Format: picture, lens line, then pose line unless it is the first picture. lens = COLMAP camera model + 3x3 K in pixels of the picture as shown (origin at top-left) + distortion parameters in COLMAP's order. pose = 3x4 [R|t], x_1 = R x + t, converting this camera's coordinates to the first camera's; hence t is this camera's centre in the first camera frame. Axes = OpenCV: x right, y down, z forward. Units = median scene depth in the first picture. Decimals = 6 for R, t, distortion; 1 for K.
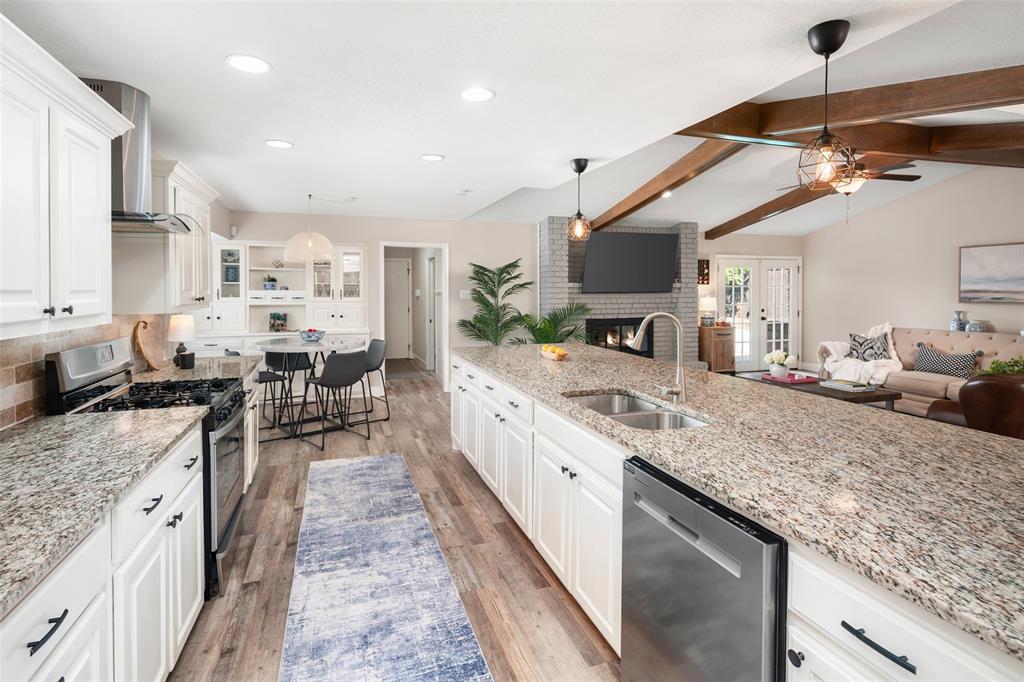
lens RADIAL K [[504.0, 0, 507.5], [0, 504.0, 287.5], [0, 0, 1]] dist [0.002723, -0.001363]
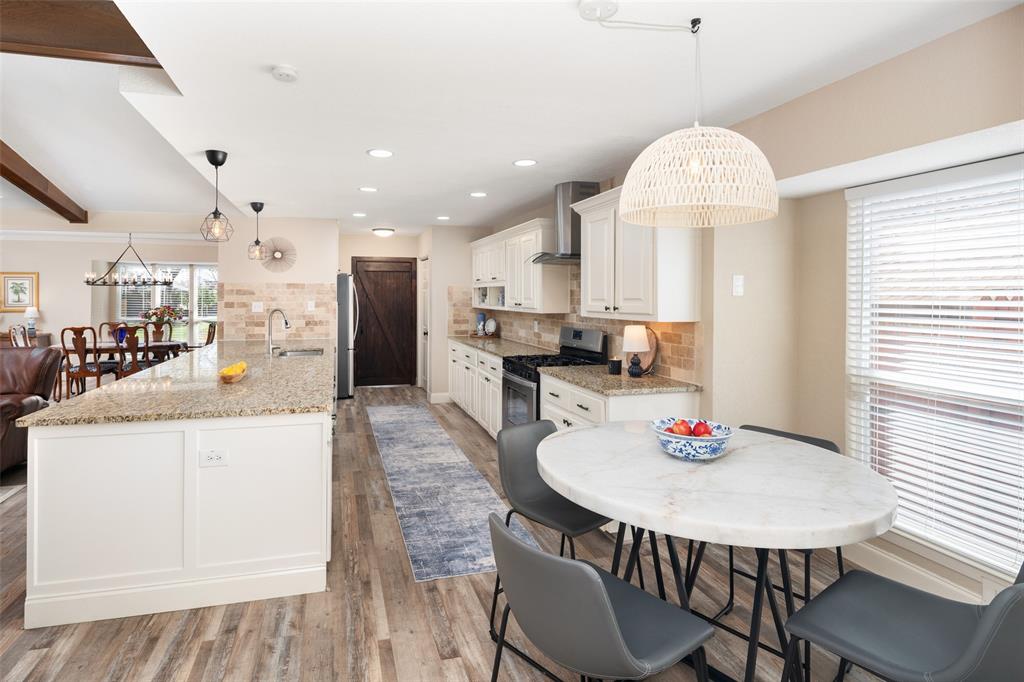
lens RADIAL K [[517.5, 0, 468.9], [0, 517.5, 297.4], [0, 0, 1]] dist [0.001073, -0.000636]
pose [[-0.997211, -0.003746, 0.074537, -0.226660], [-0.003772, 0.999993, -0.000204, 0.001390], [-0.074536, -0.000485, -0.997218, 1.147779]]
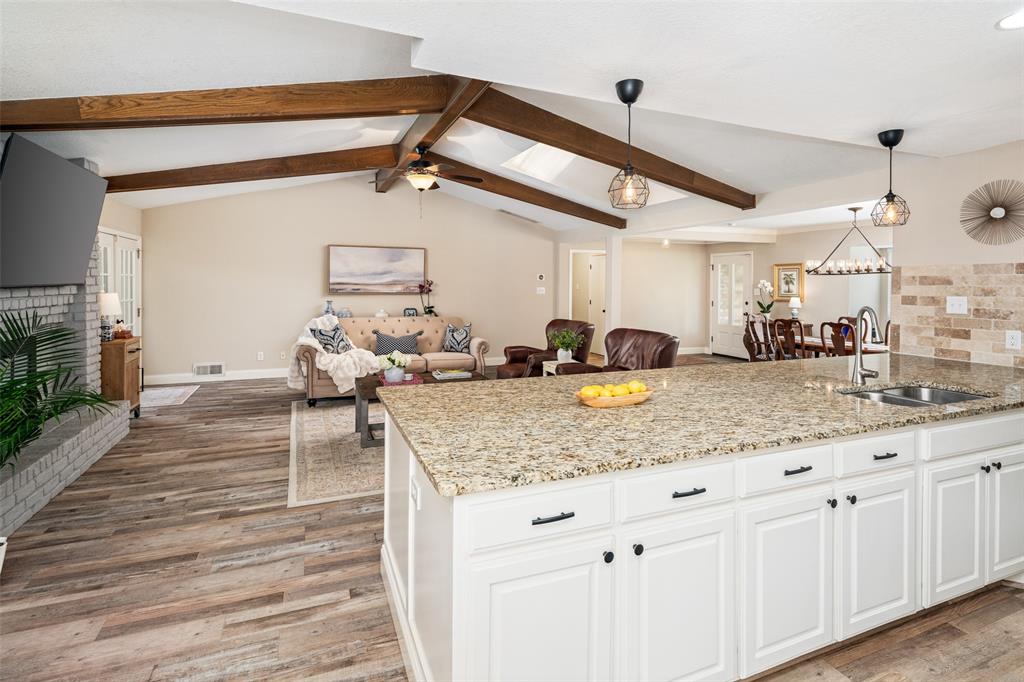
lens RADIAL K [[504.0, 0, 507.5], [0, 504.0, 287.5], [0, 0, 1]] dist [0.002723, -0.001363]
pose [[-0.054049, -0.008581, 0.998501, -0.299266], [-0.011989, 0.999897, 0.007944, 0.002753], [-0.998466, -0.011541, -0.054146, 0.726479]]
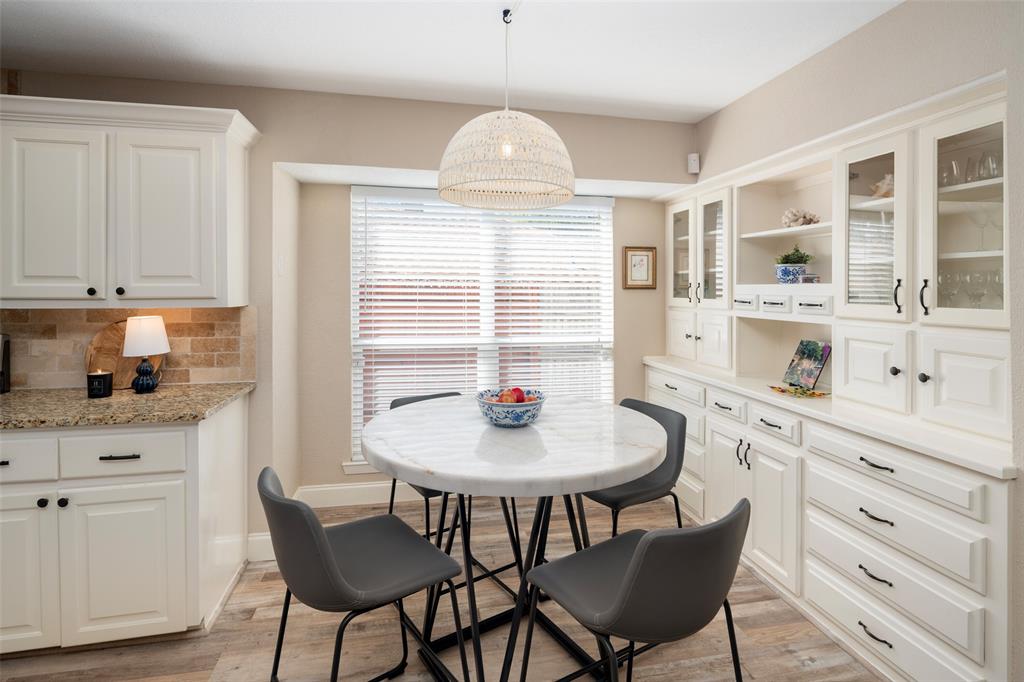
lens RADIAL K [[504.0, 0, 507.5], [0, 504.0, 287.5], [0, 0, 1]] dist [0.002723, -0.001363]
pose [[-0.137372, -0.005429, -0.990505, -0.033635], [-0.002403, 0.999984, -0.005147, 0.011403], [0.990517, 0.001673, -0.137383, 0.885185]]
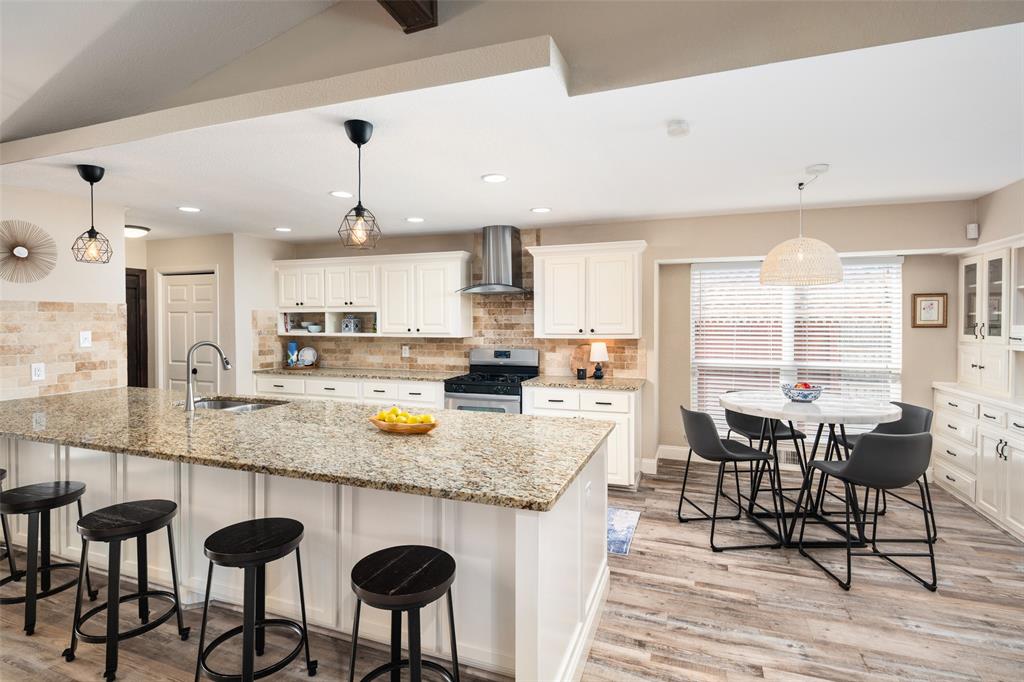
lens RADIAL K [[502.8, 0, 506.8], [0, 502.8, 335.8], [0, 0, 1]] dist [0.008362, -0.000606]
pose [[-0.635092, 0.021892, -0.772126, 0.318345], [0.003187, 0.999664, 0.025722, 0.000921], [0.772430, 0.013875, -0.634949, 0.949529]]
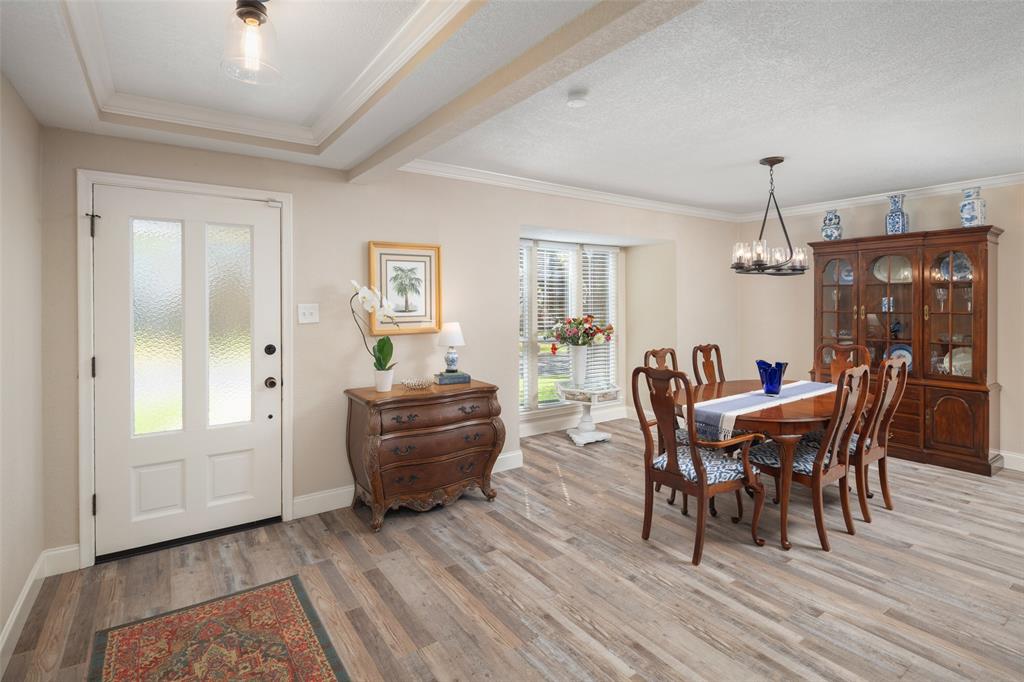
lens RADIAL K [[510.3, 0, 506.5], [0, 510.3, 302.9], [0, 0, 1]] dist [-0.000321, -0.000714]
pose [[-0.961873, 0.005029, -0.273451, 1.123142], [0.005713, 0.999982, -0.001706, 0.009427], [0.273437, -0.003203, -0.961885, 0.469661]]
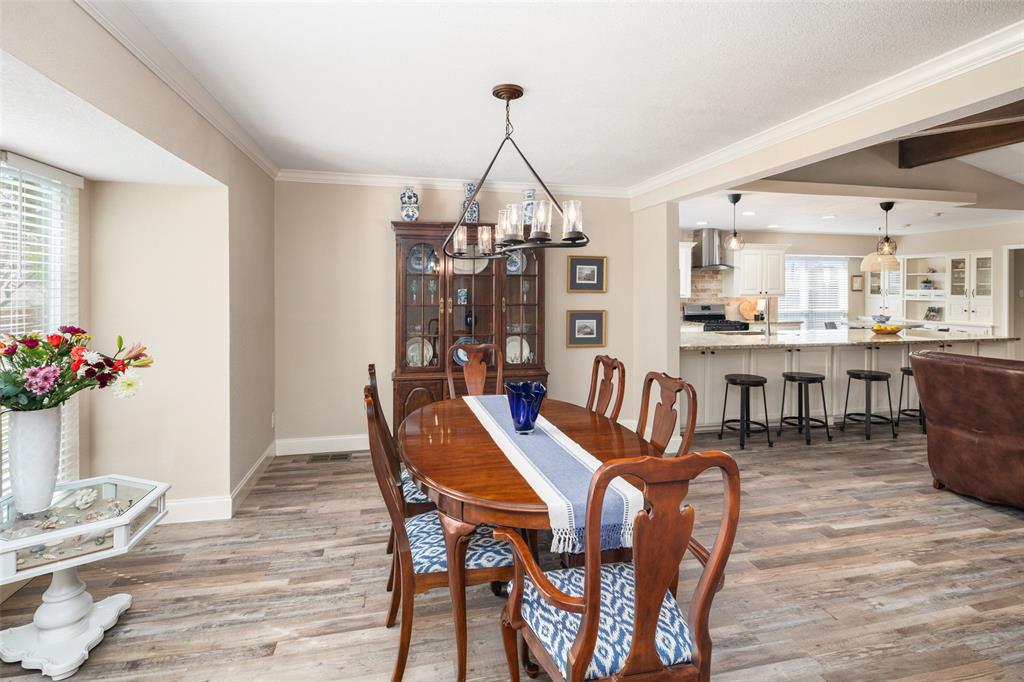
lens RADIAL K [[504.0, 0, 507.5], [0, 504.0, 287.5], [0, 0, 1]] dist [0.002723, -0.001363]
pose [[-0.105382, -0.005077, -0.994419, 1.069228], [0.001926, 0.999984, -0.005310, 0.004682], [0.994430, -0.002475, -0.105370, 0.023659]]
